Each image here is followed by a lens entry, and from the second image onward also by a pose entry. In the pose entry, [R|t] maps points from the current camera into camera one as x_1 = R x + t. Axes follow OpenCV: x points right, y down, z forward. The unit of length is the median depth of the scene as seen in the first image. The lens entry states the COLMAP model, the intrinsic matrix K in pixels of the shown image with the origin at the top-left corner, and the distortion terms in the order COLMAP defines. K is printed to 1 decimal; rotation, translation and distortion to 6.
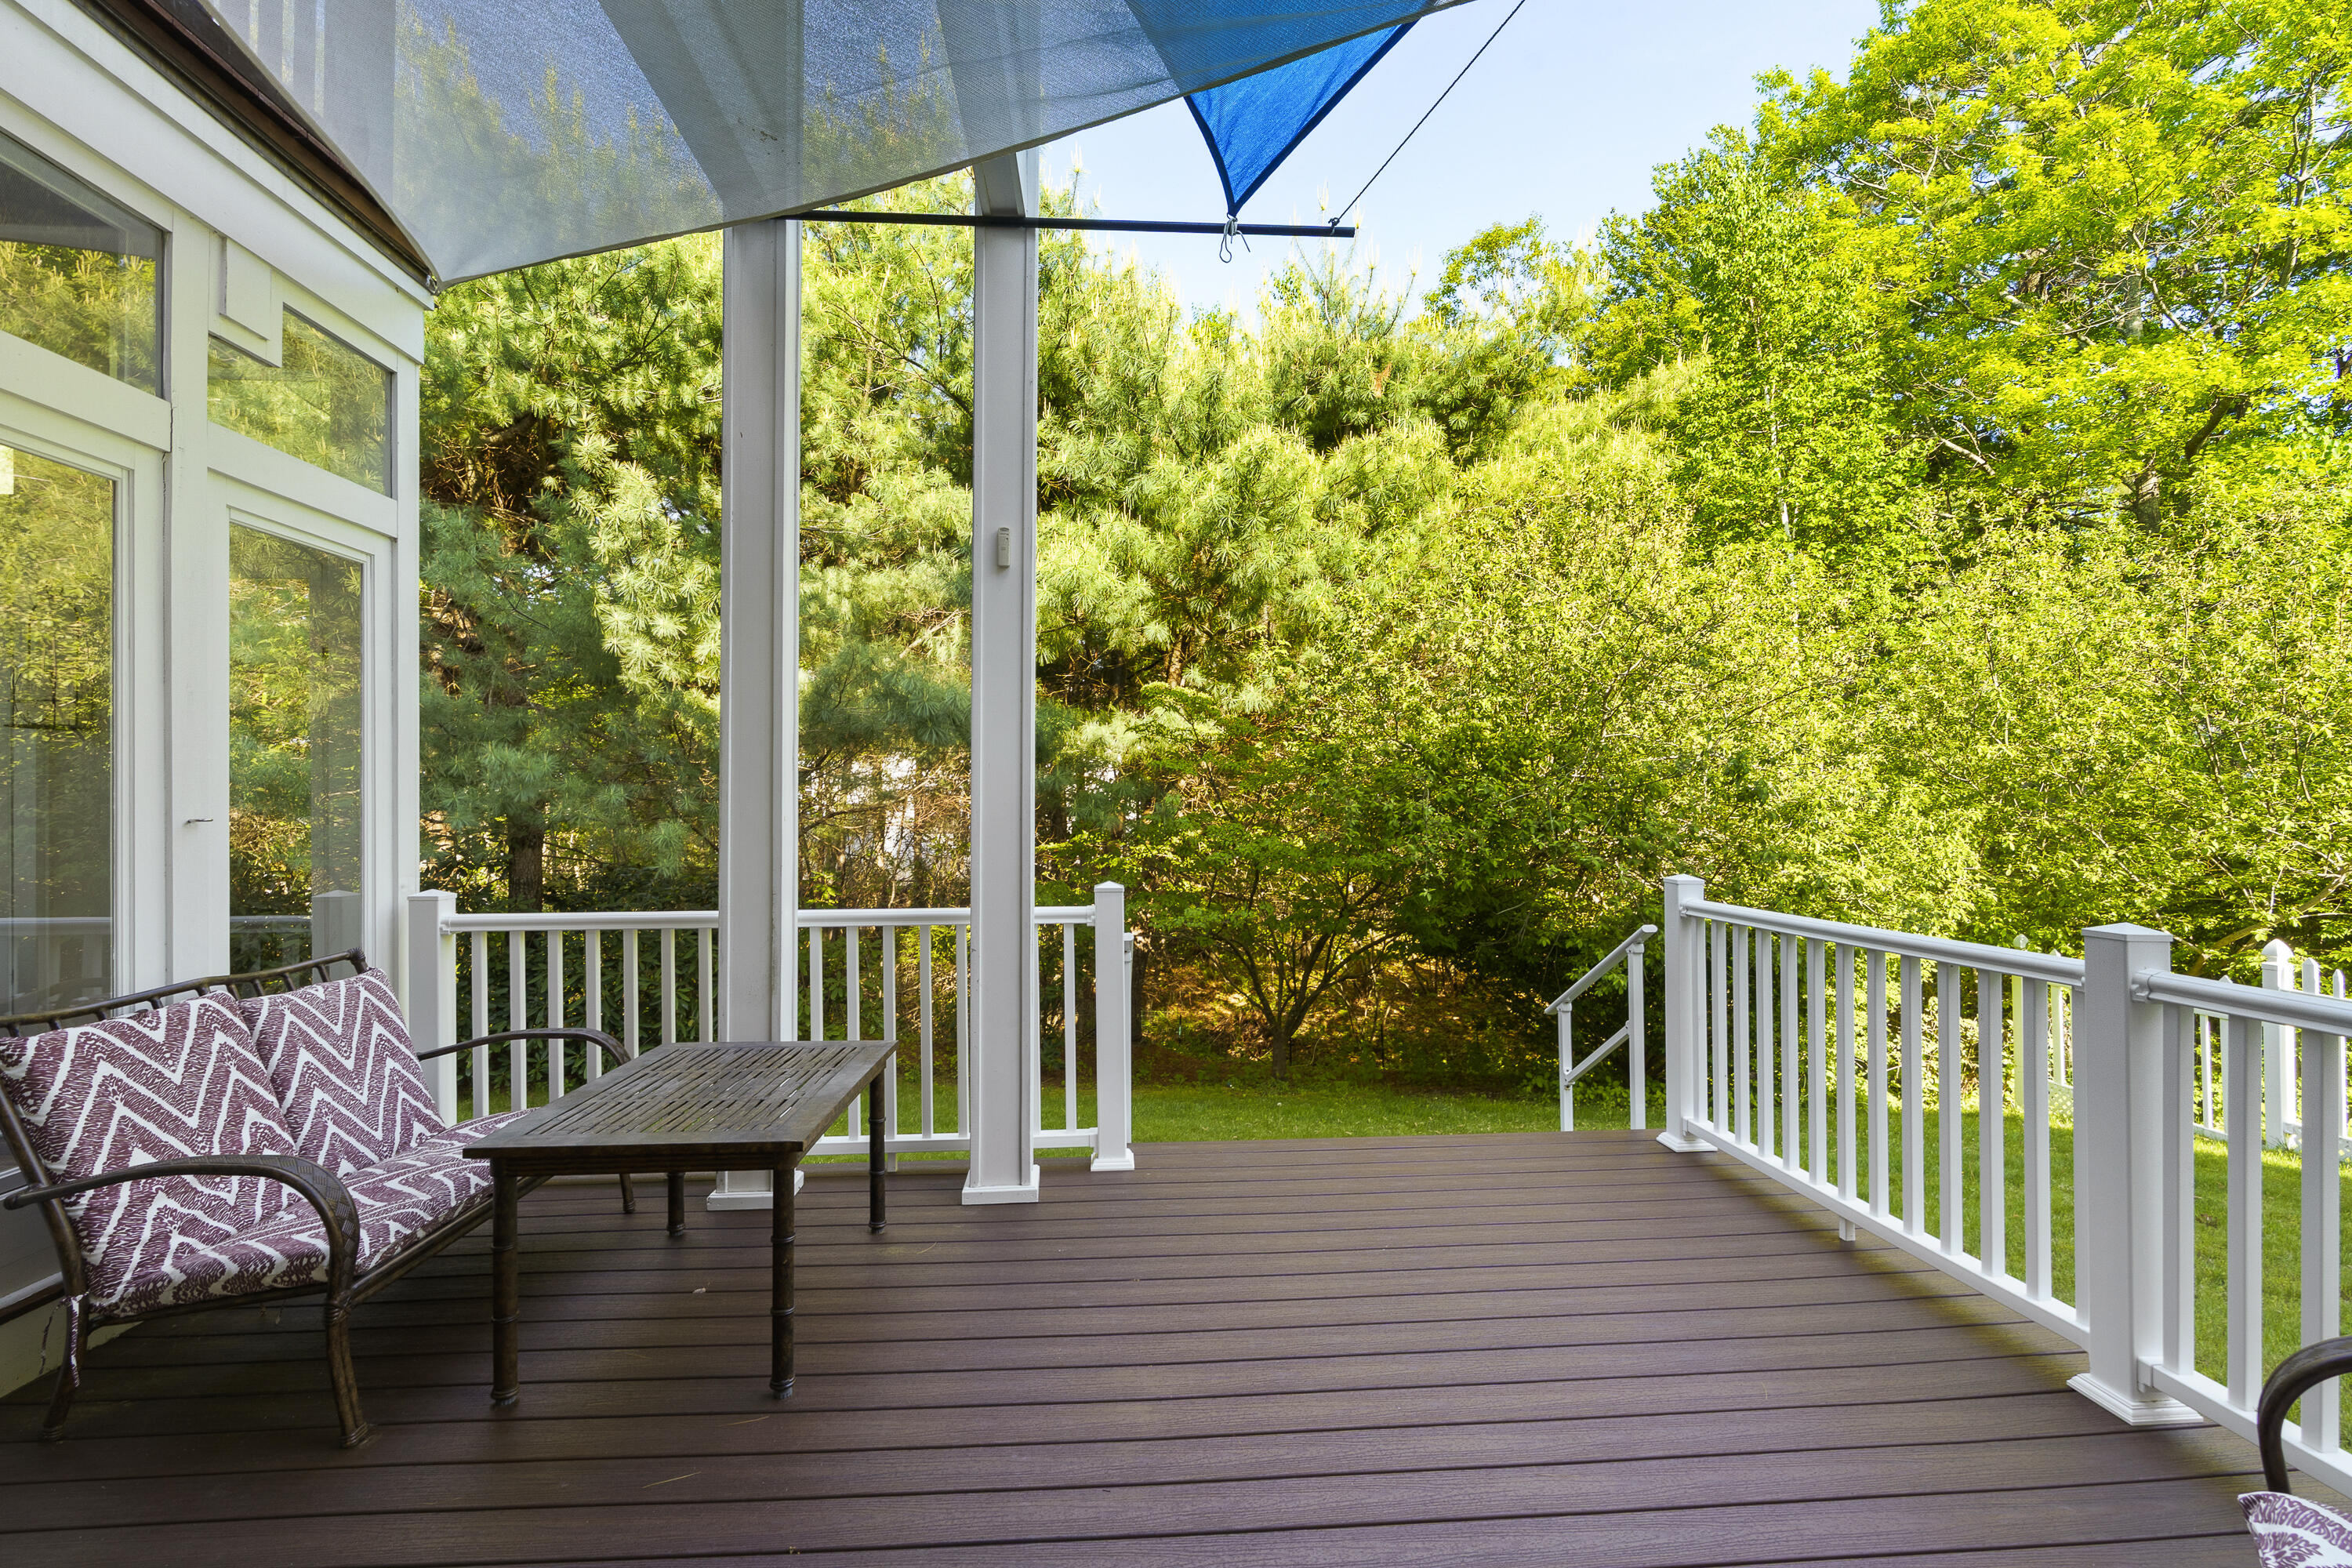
lens RADIAL K [[1073.2, 0, 1182.7], [0, 1073.2, 790.6], [0, 0, 1]] dist [-0.003651, 0.000742]
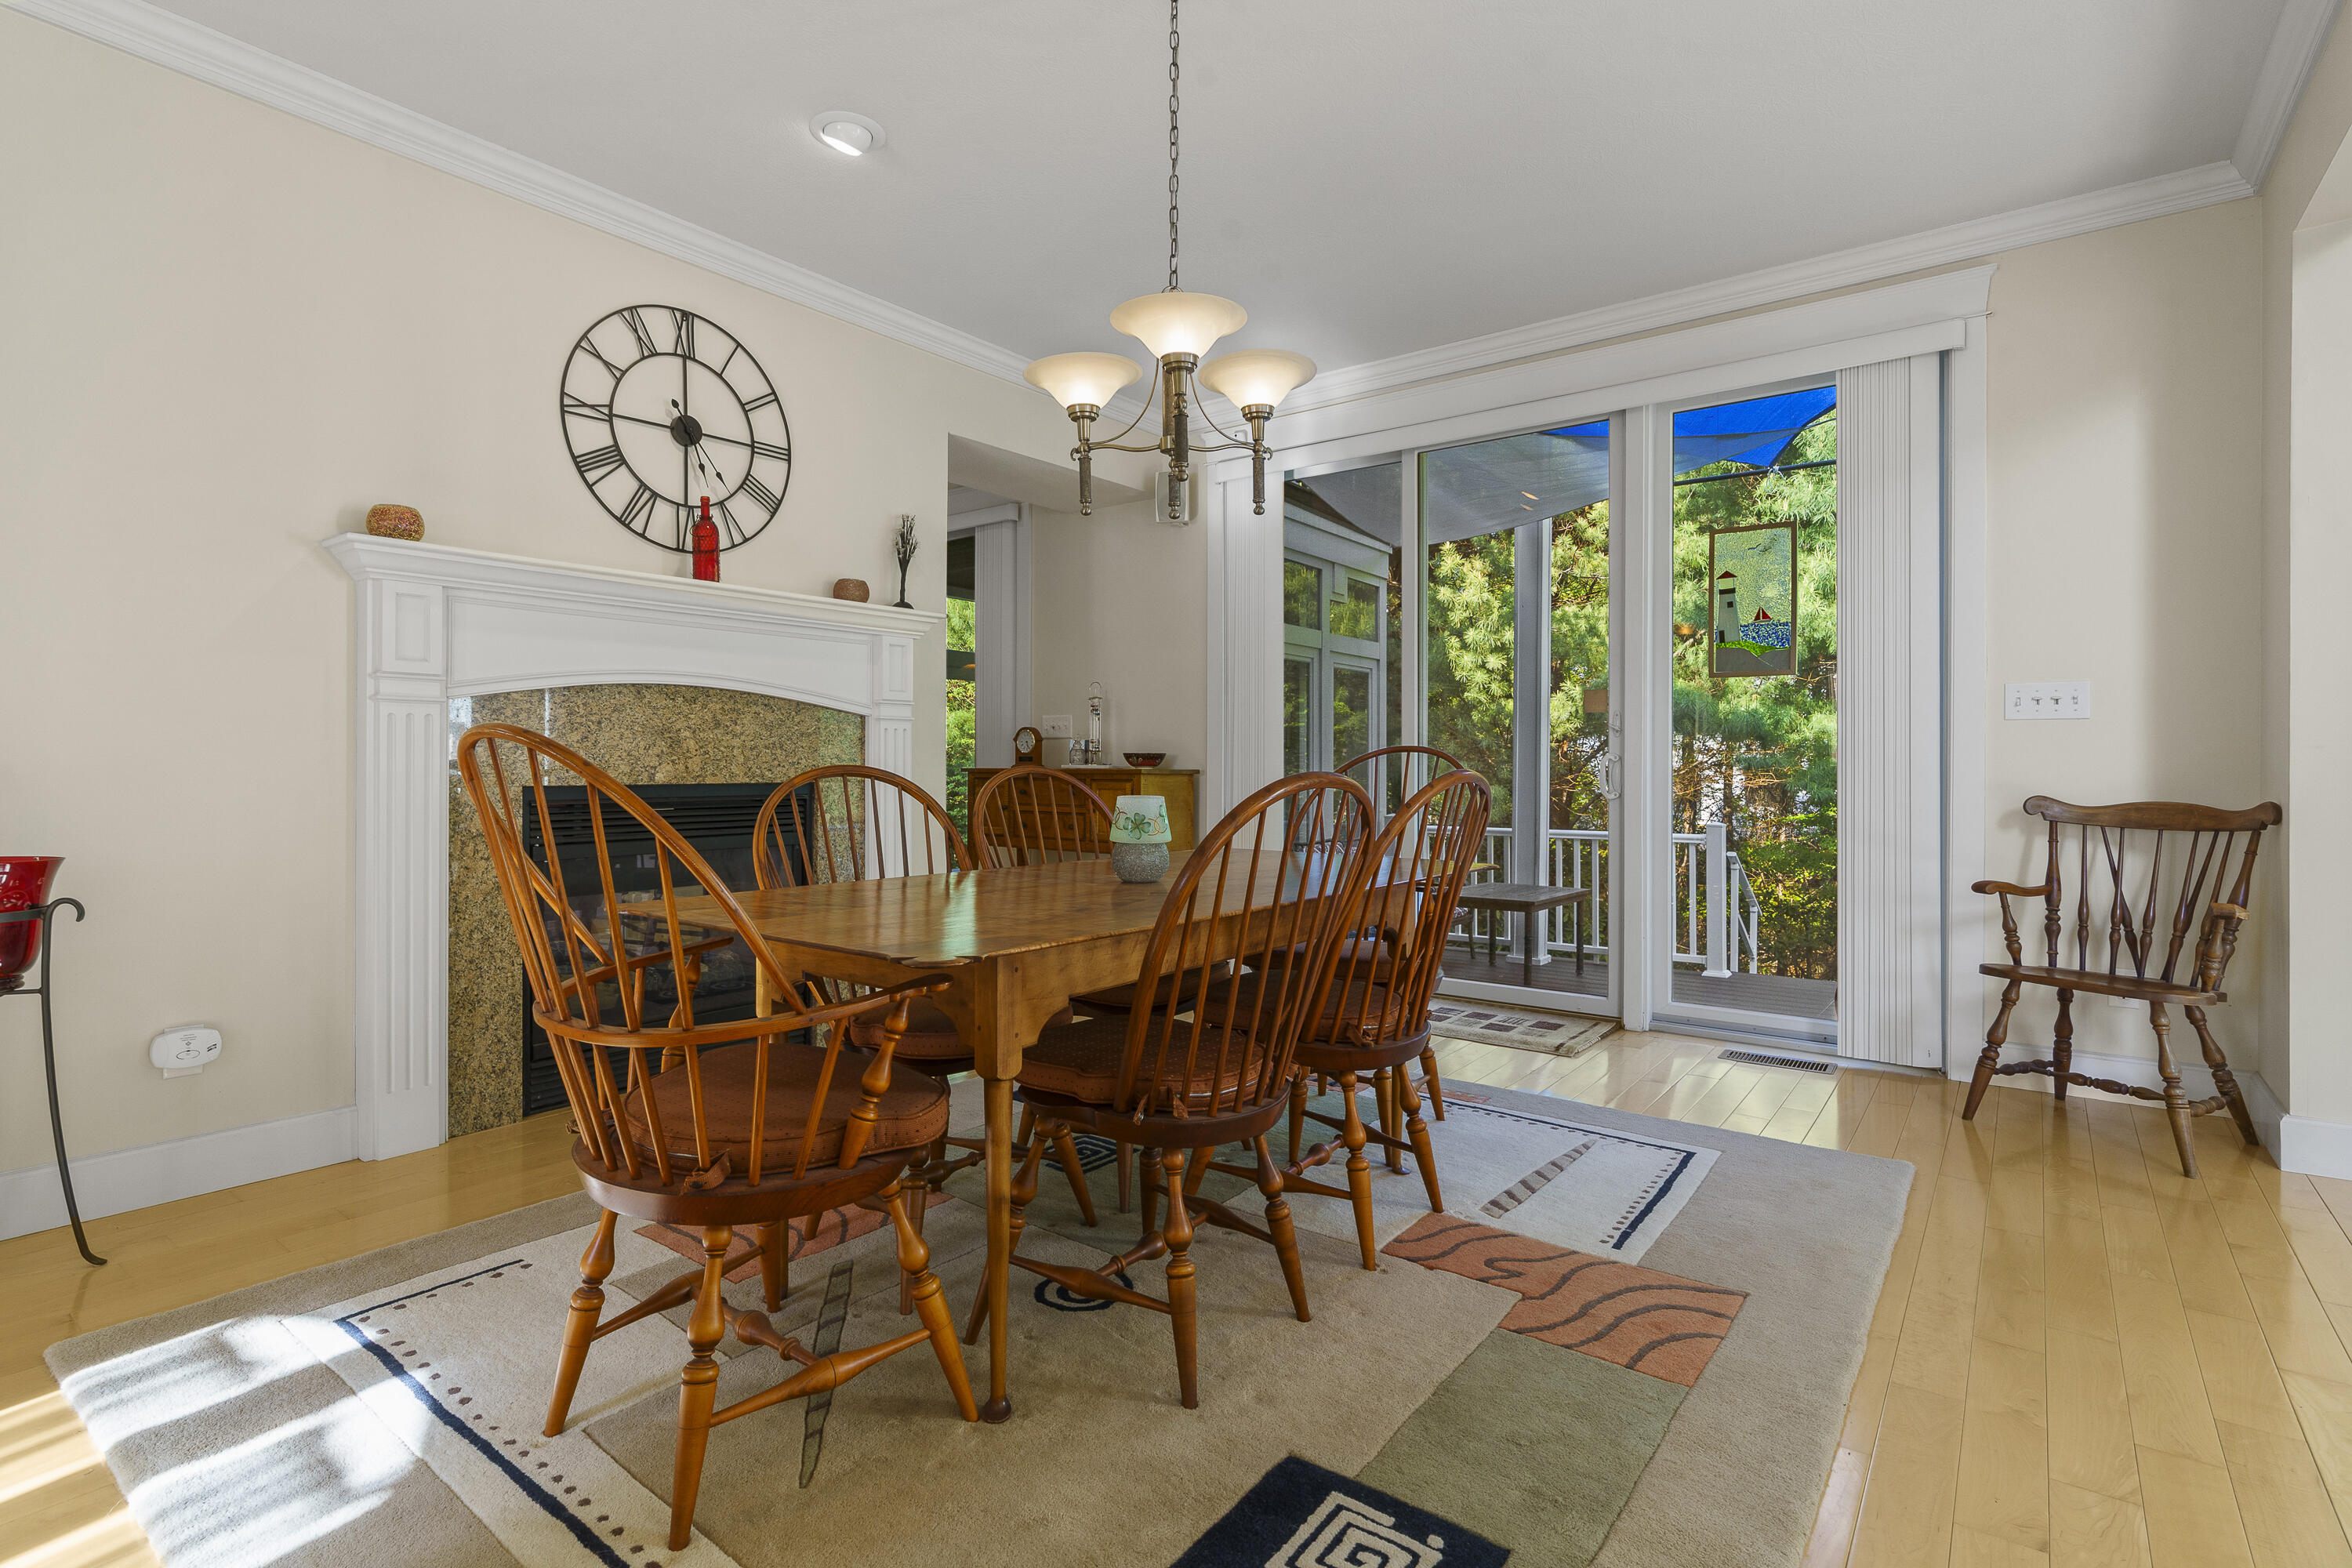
lens RADIAL K [[1127.8, 0, 1174.8], [0, 1127.8, 766.1], [0, 0, 1]] dist [-0.001077, -0.001177]
pose [[0.744137, 0.003486, -0.668018, 0.264307], [-0.001022, 0.999991, 0.004080, -0.008351], [0.668026, -0.002353, 0.744134, -0.520337]]
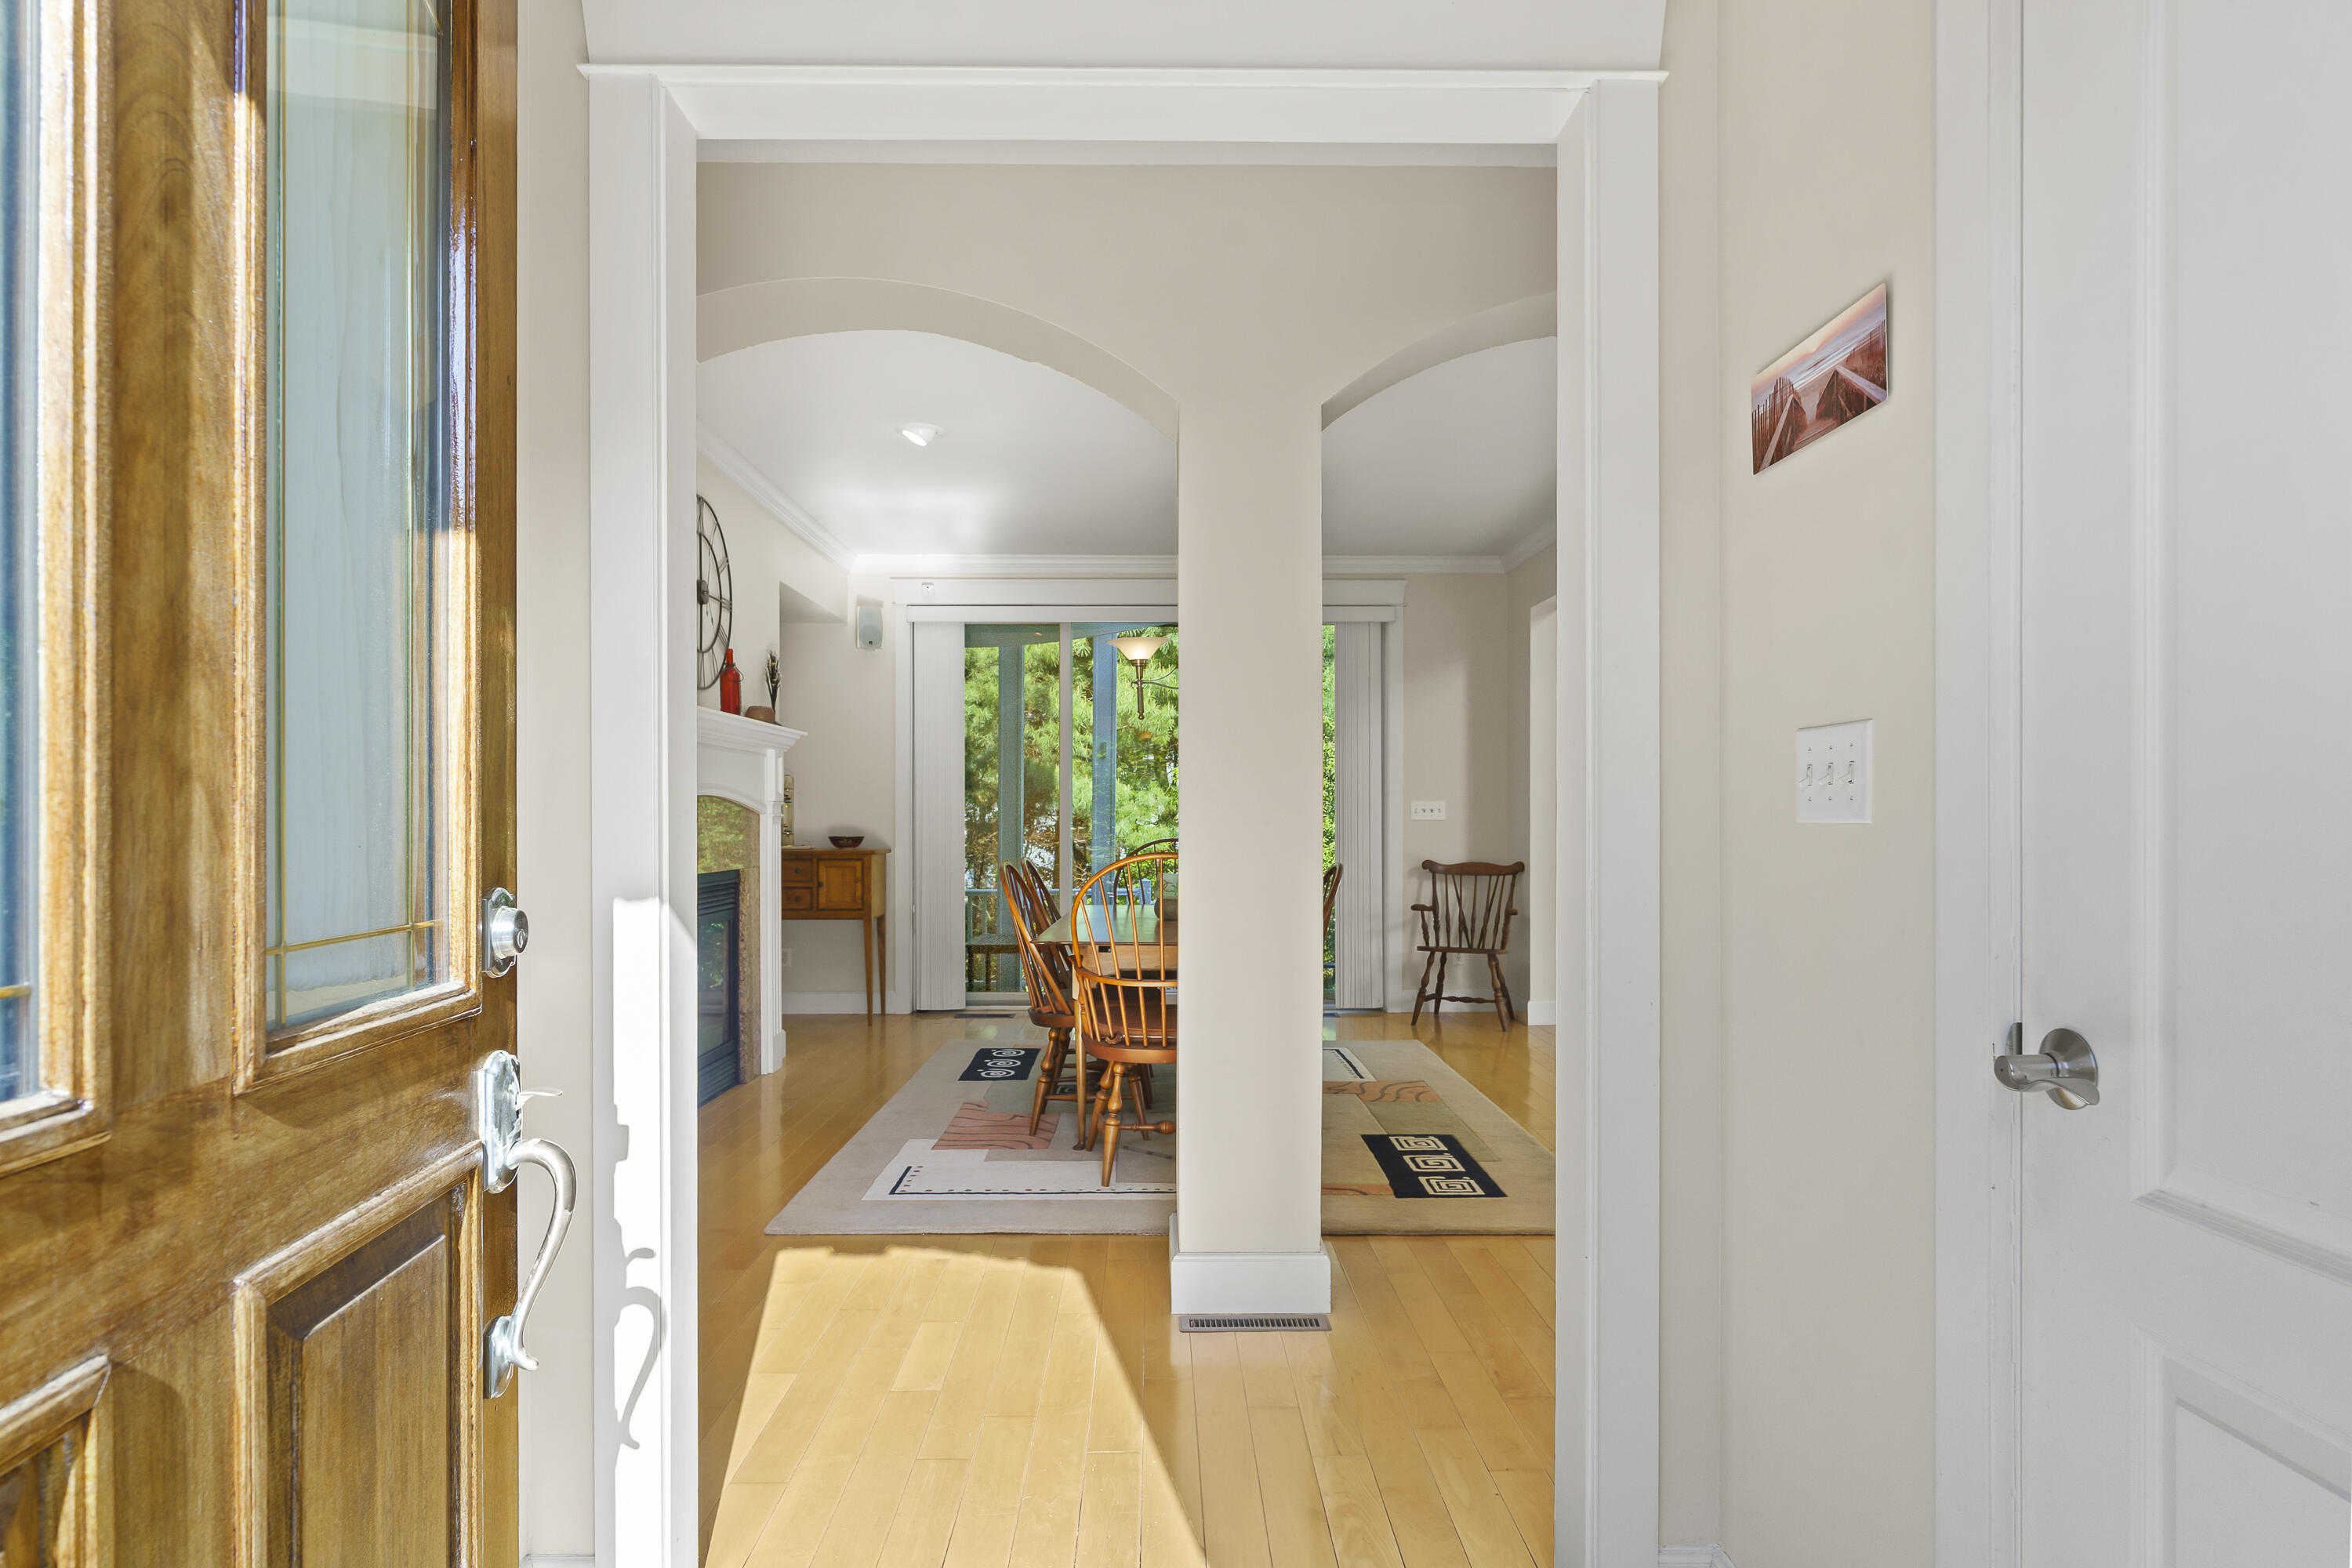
lens RADIAL K [[1272.6, 0, 1179.9], [0, 1272.6, 808.6], [0, 0, 1]] dist [0.001633, 0.000027]
pose [[0.998106, 0.001114, -0.061504, 0.095207], [-0.001476, 0.999982, -0.005835, -0.028178], [0.061496, 0.005915, 0.998090, -0.945298]]
